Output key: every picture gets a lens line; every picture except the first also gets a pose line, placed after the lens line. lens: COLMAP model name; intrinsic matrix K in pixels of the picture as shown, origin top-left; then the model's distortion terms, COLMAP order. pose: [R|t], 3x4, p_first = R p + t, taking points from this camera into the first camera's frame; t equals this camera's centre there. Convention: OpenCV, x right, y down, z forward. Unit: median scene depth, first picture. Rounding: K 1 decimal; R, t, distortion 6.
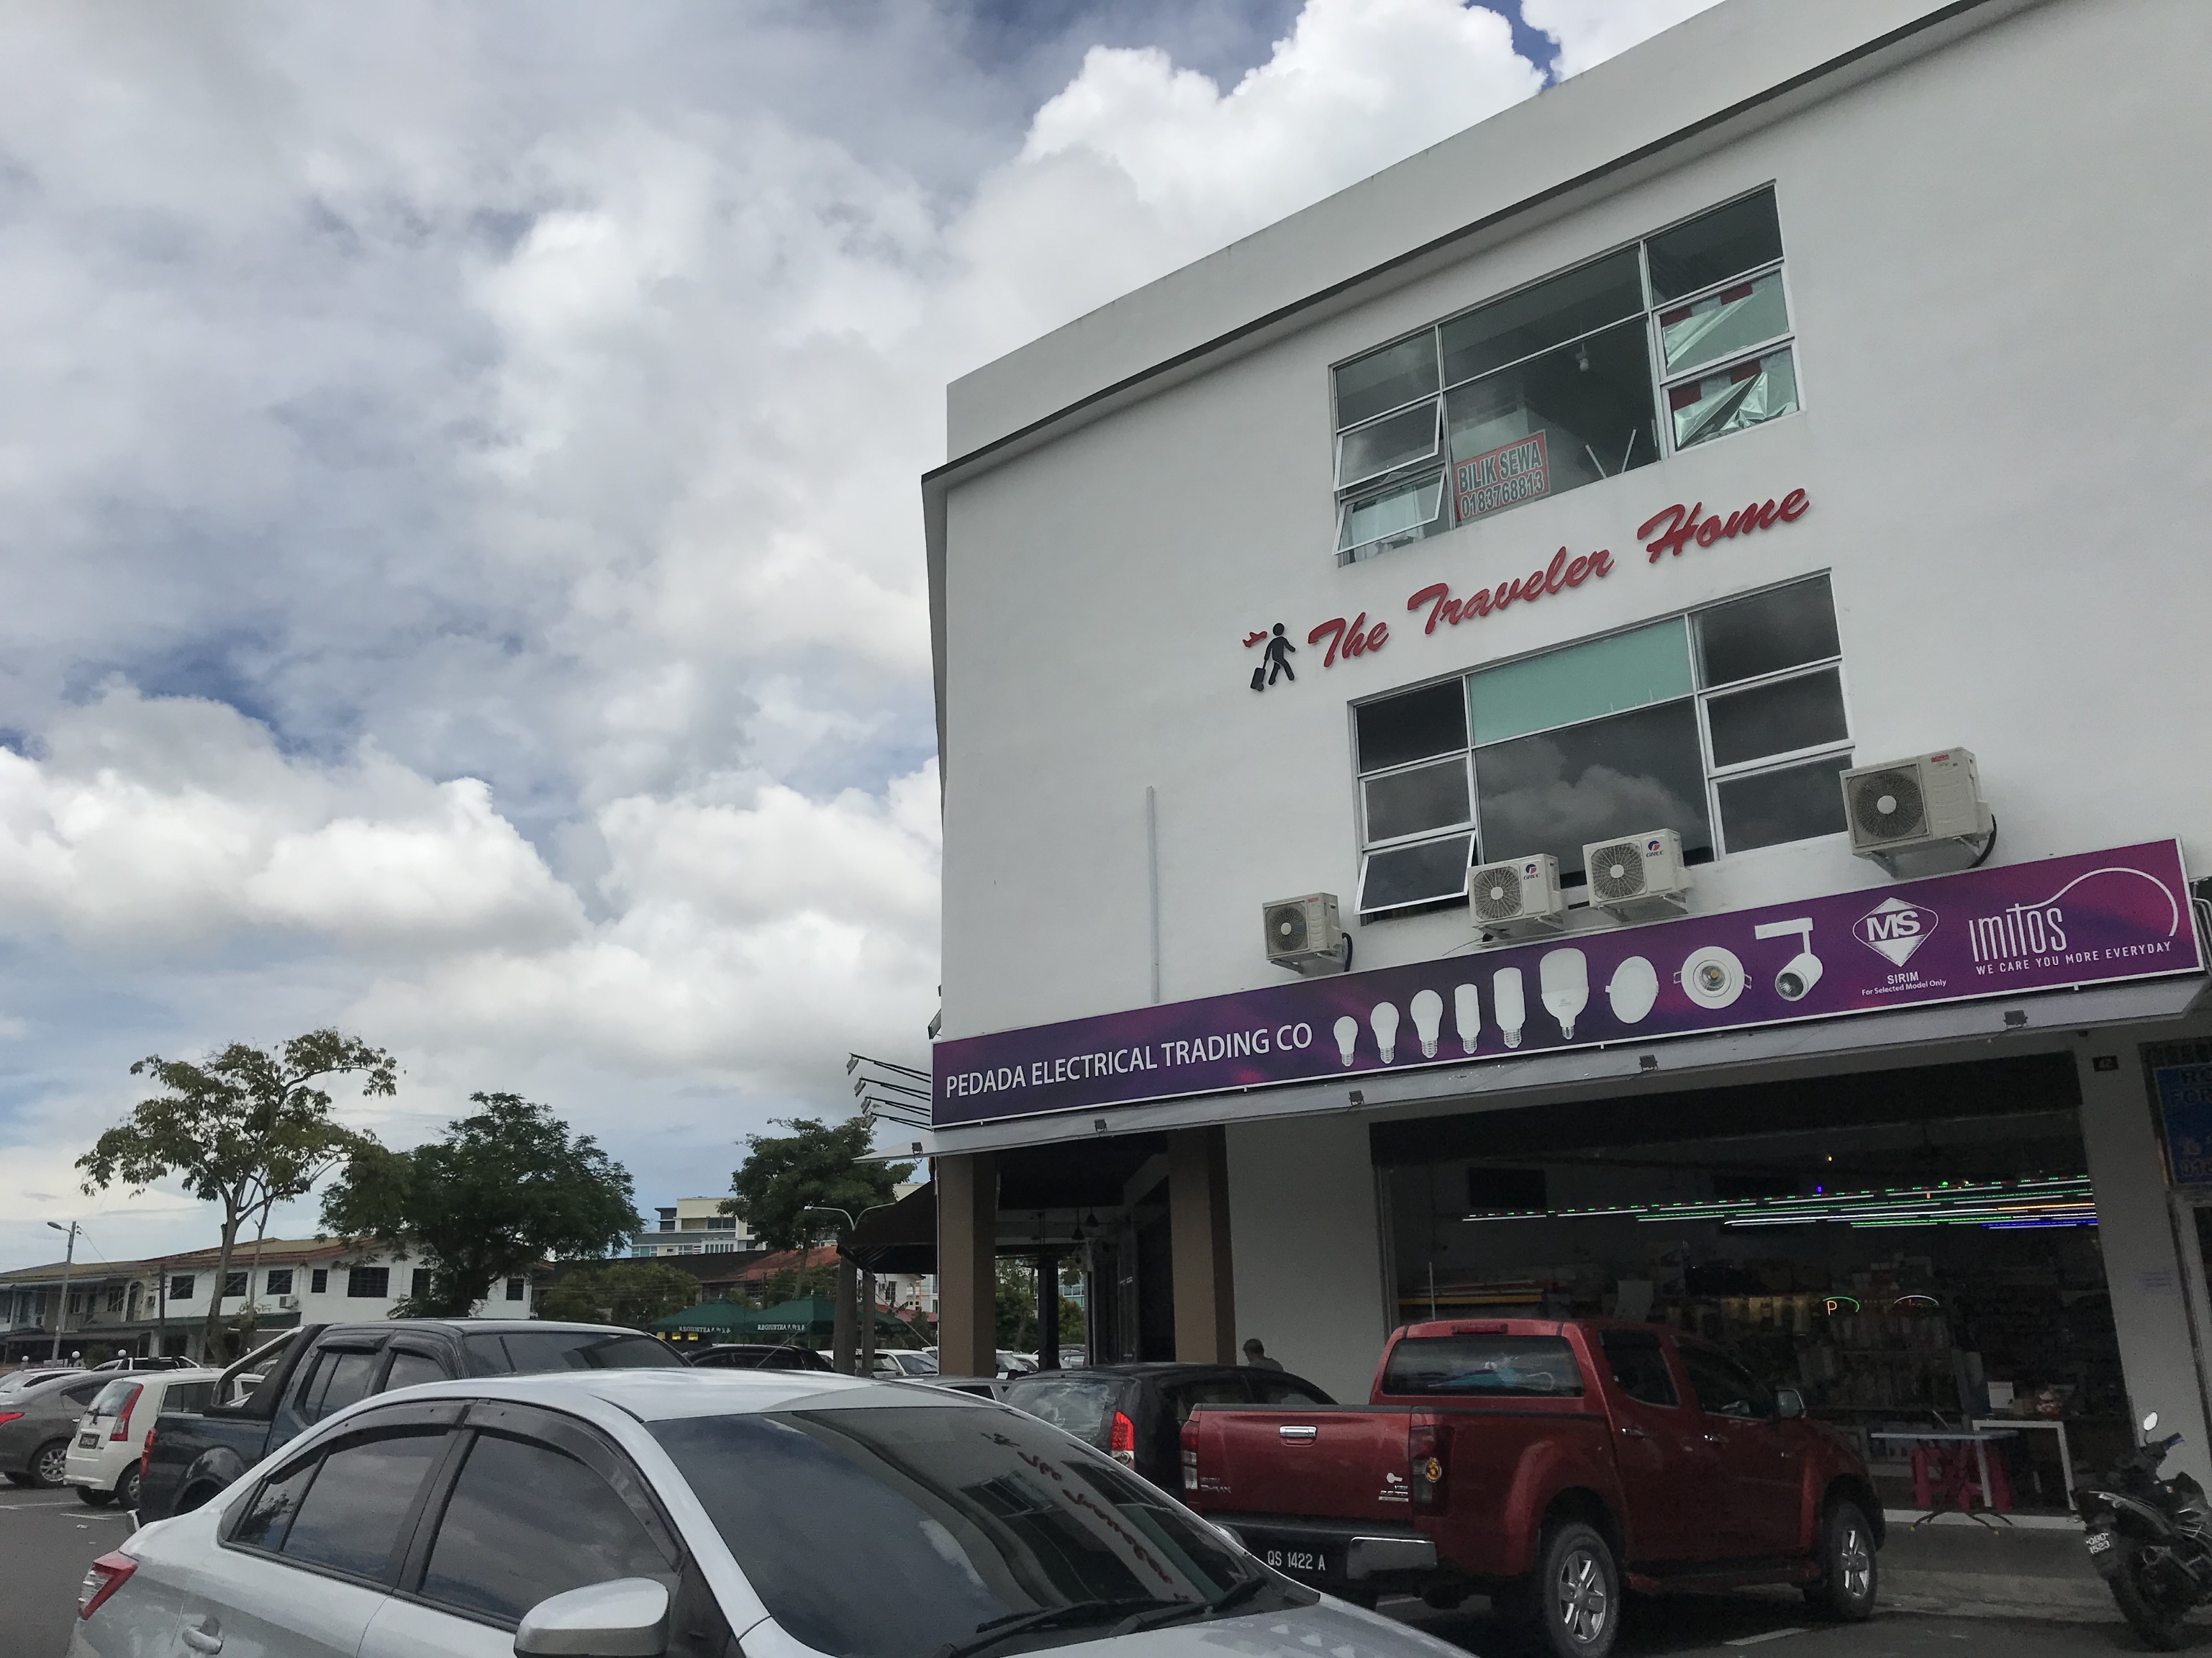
lens RADIAL K [[1806.4, 0, 1106.0], [0, 1806.4, 829.0], [0, 0, 1]] dist [0.005525, 0.003299]
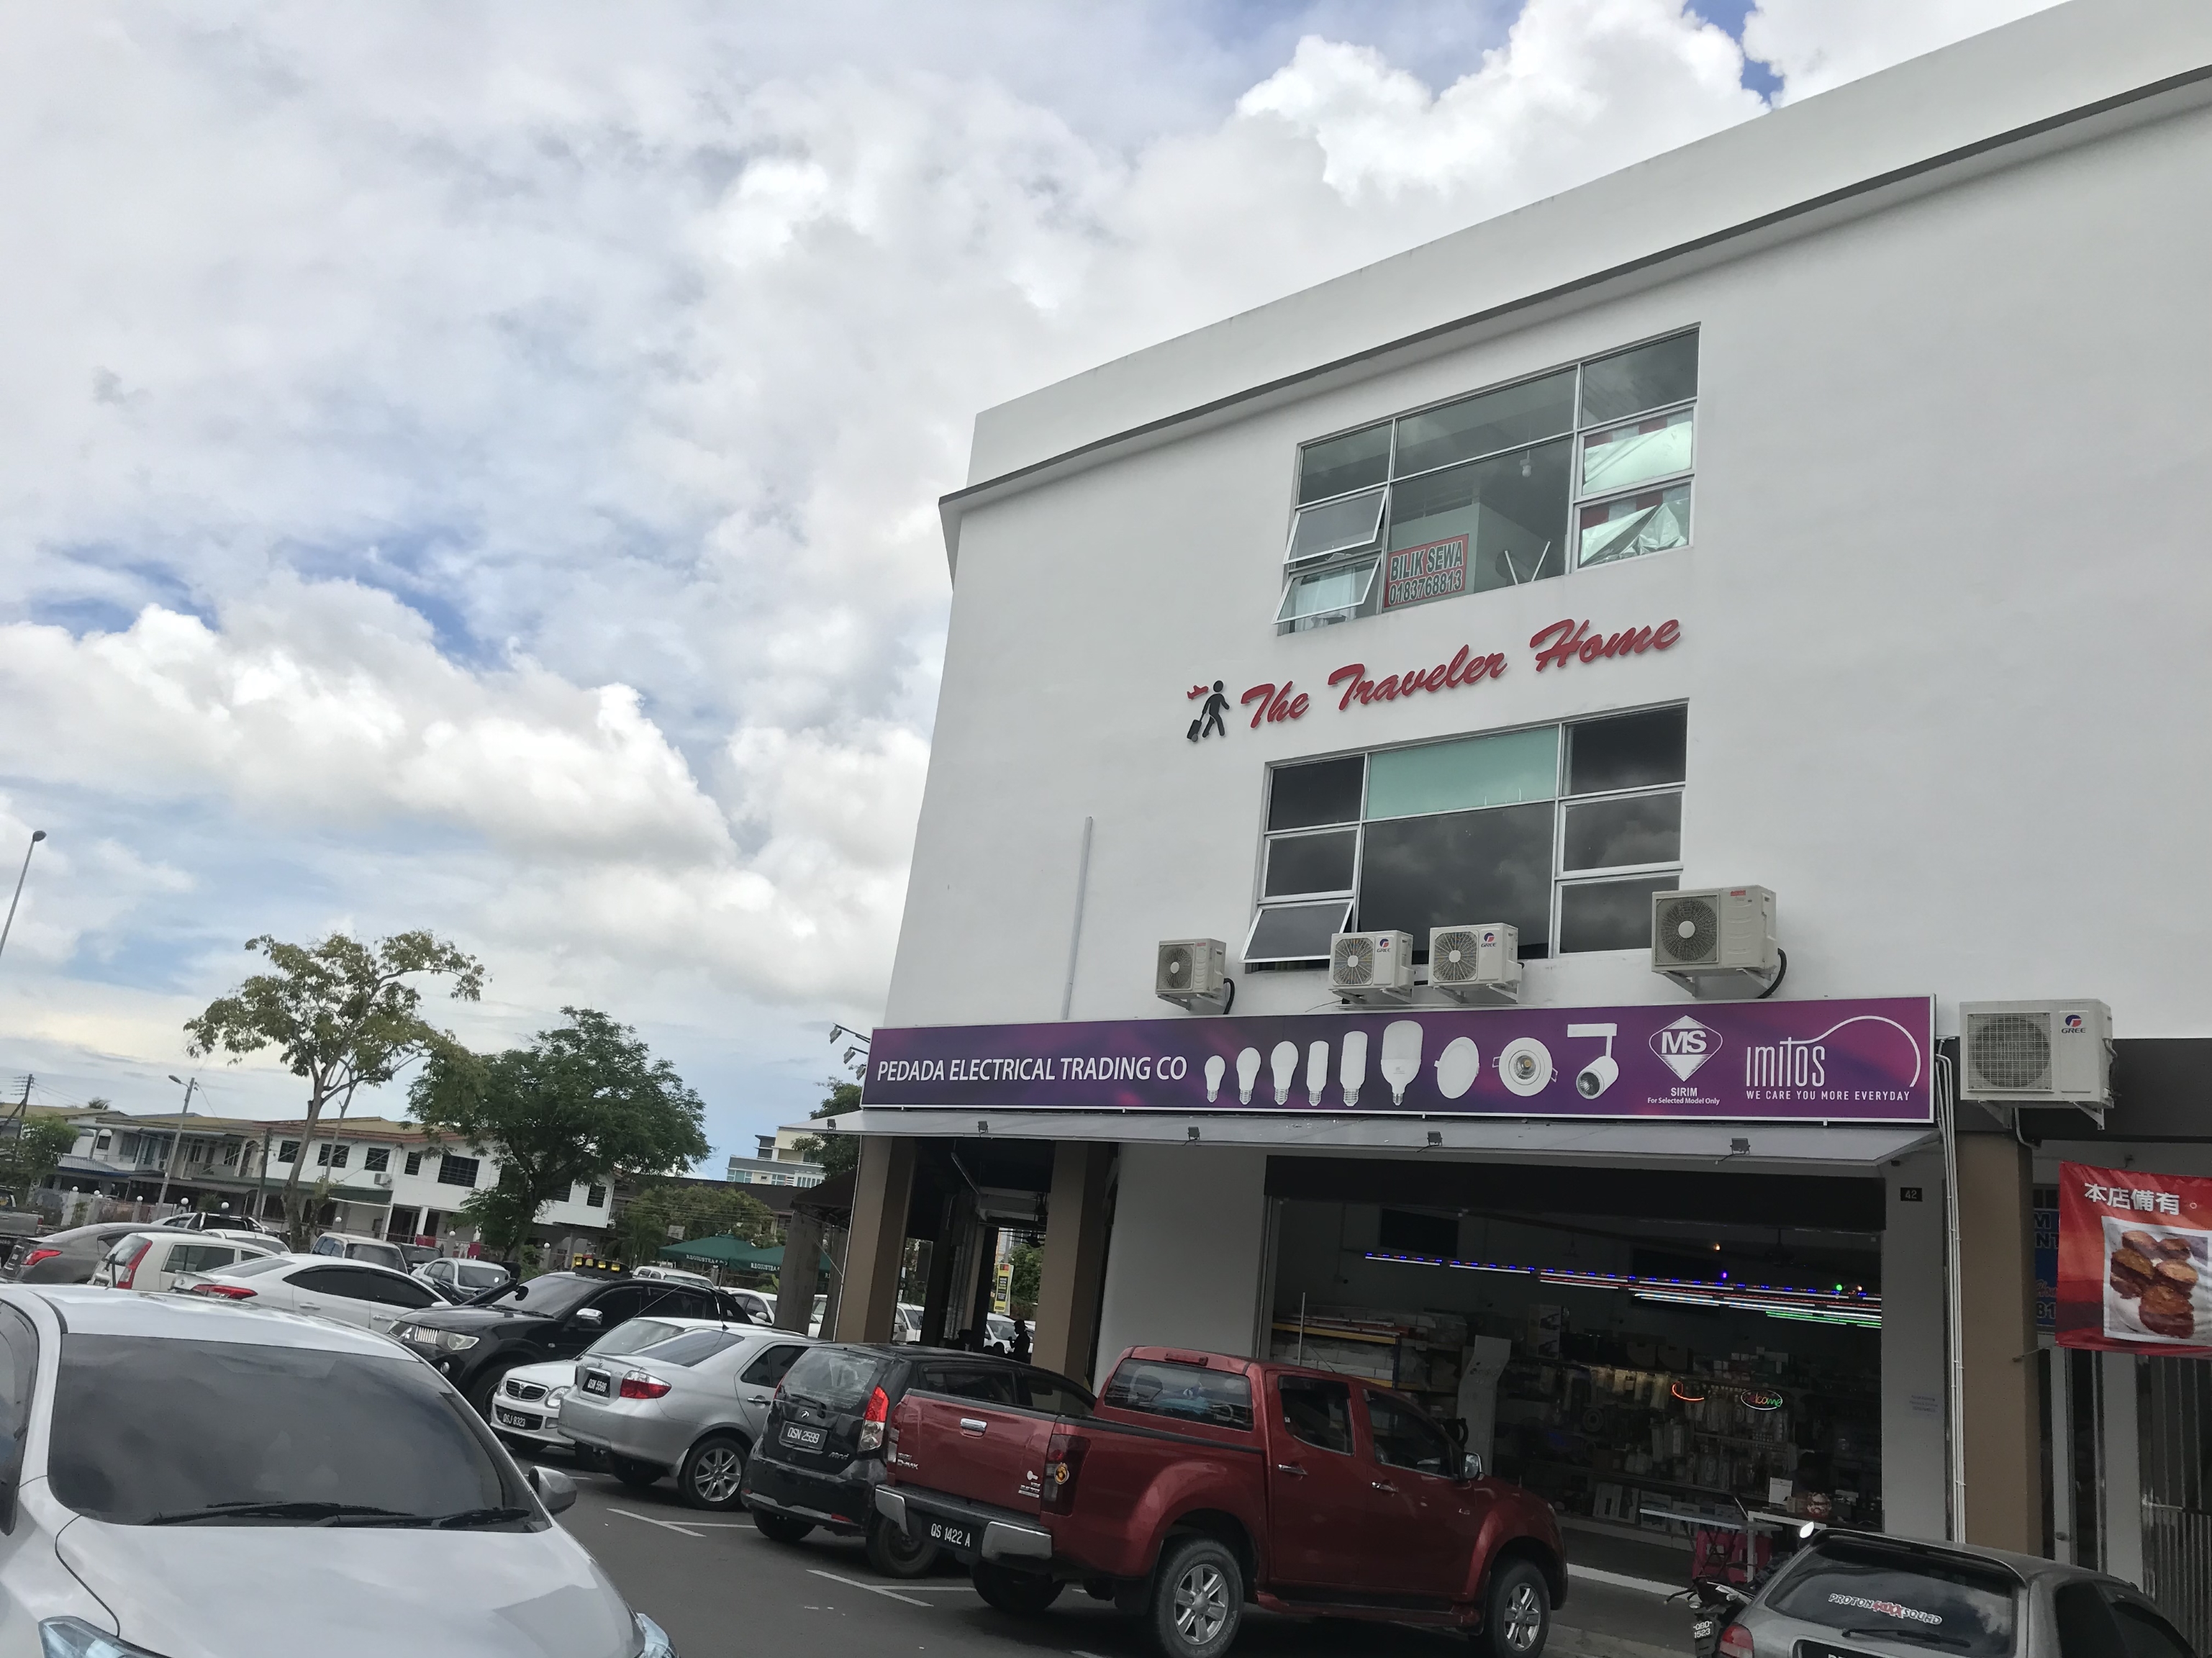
lens RADIAL K [[1806.4, 0, 1106.0], [0, 1806.4, 829.0], [0, 0, 1]] dist [0.005525, 0.003299]
pose [[0.989777, 0.117782, -0.080431, 0.121741], [-0.116850, 0.993017, 0.016220, -0.035336], [0.081779, -0.006656, 0.996628, -0.066328]]
